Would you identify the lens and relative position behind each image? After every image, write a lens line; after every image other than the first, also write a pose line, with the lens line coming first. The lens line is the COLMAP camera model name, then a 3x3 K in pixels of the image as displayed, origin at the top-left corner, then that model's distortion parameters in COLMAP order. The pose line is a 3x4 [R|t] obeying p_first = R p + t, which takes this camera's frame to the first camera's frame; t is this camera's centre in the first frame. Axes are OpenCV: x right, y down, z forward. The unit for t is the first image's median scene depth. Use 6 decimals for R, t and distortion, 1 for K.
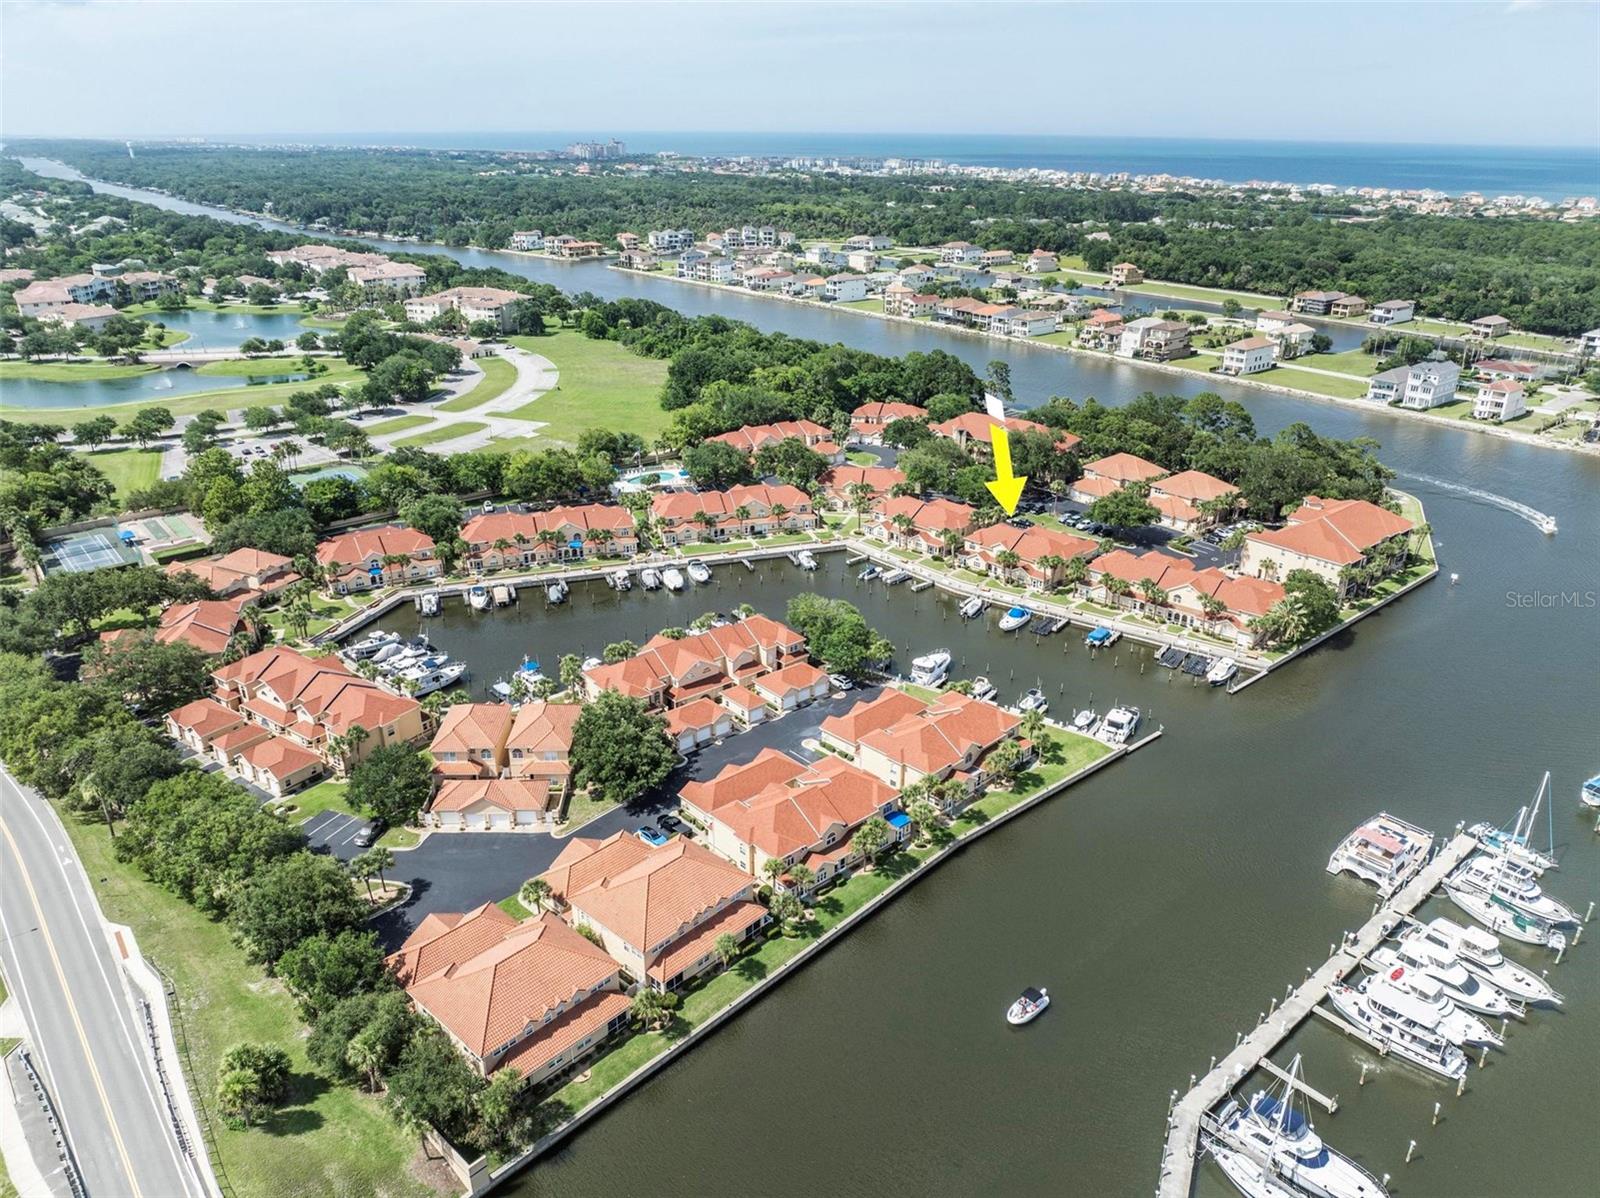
lens RADIAL K [[1132.5, 0, 800.0], [0, 1132.5, 599.0], [0, 0, 1]] dist [-0.044945, 0.005551]
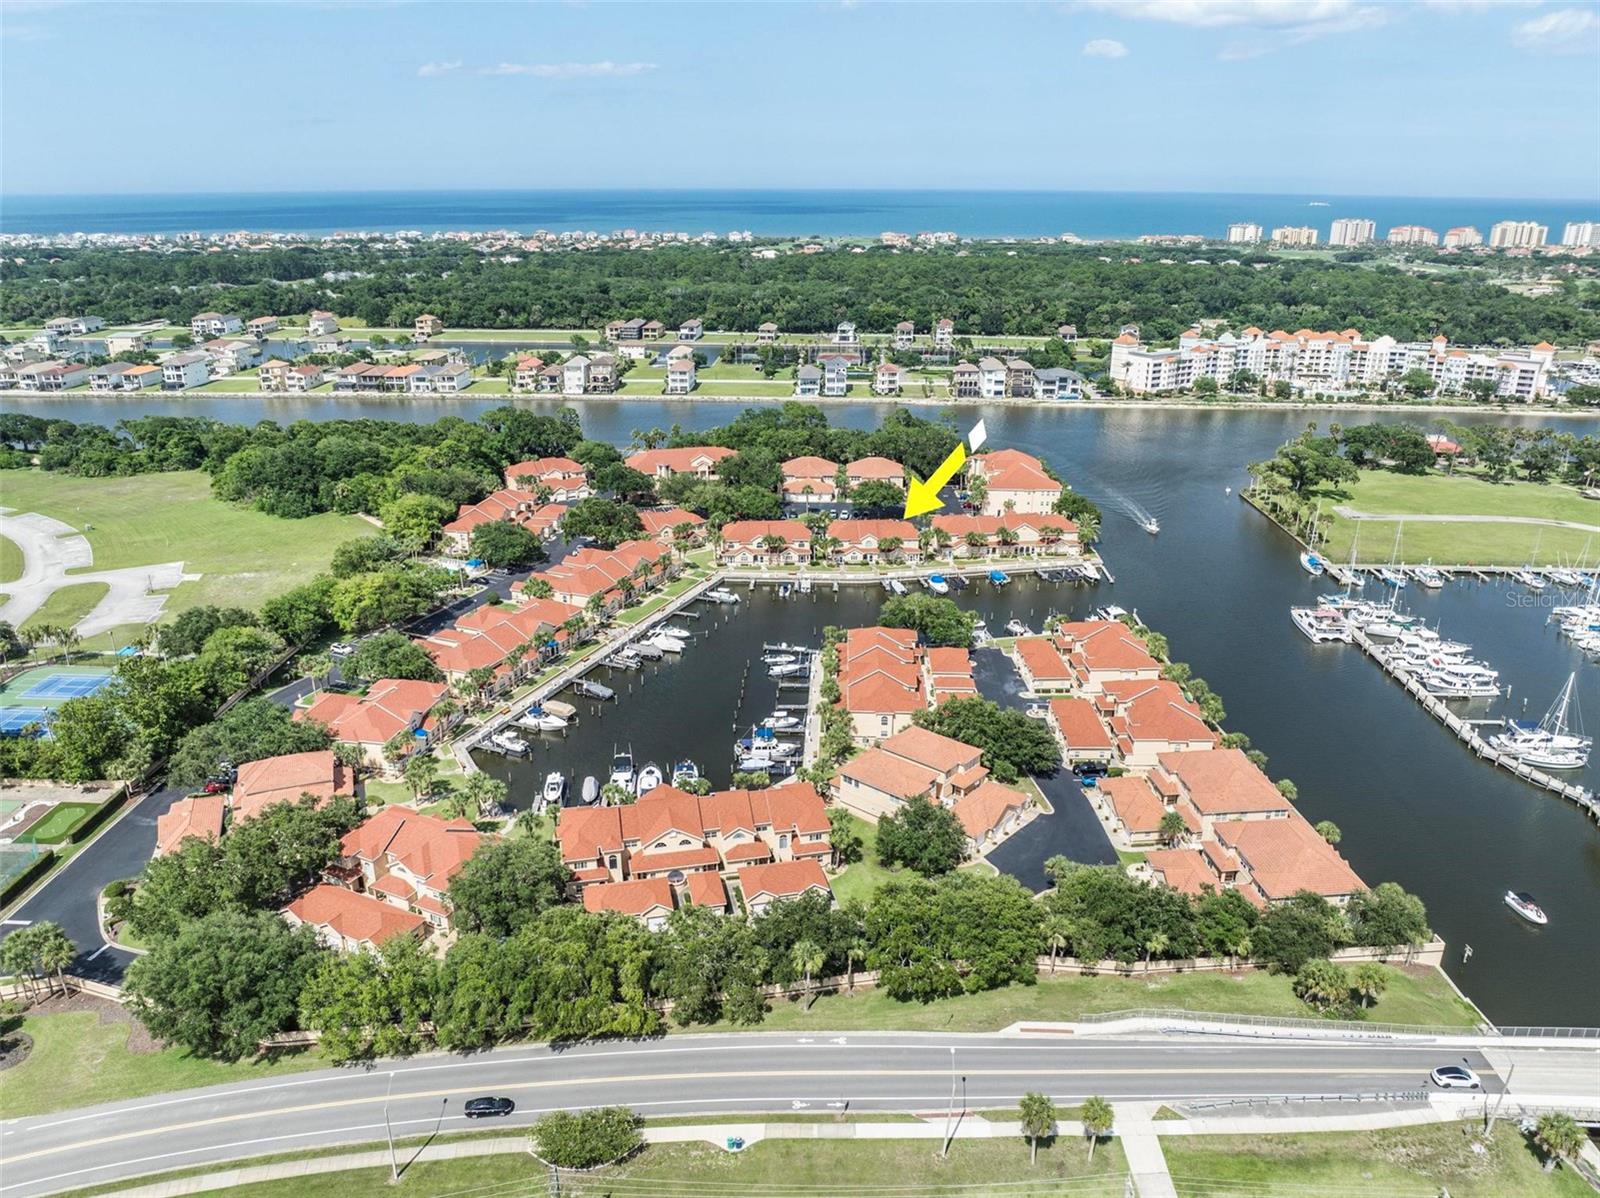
lens RADIAL K [[1076.8, 0, 800.0], [0, 1076.8, 599.0], [0, 0, 1]] dist [-0.032279, -0.005234]
pose [[0.691458, -0.266123, 0.671614, -0.278543], [0.282435, 0.955266, 0.087738, -0.044045], [-0.664918, 0.129020, 0.735688, 0.082876]]
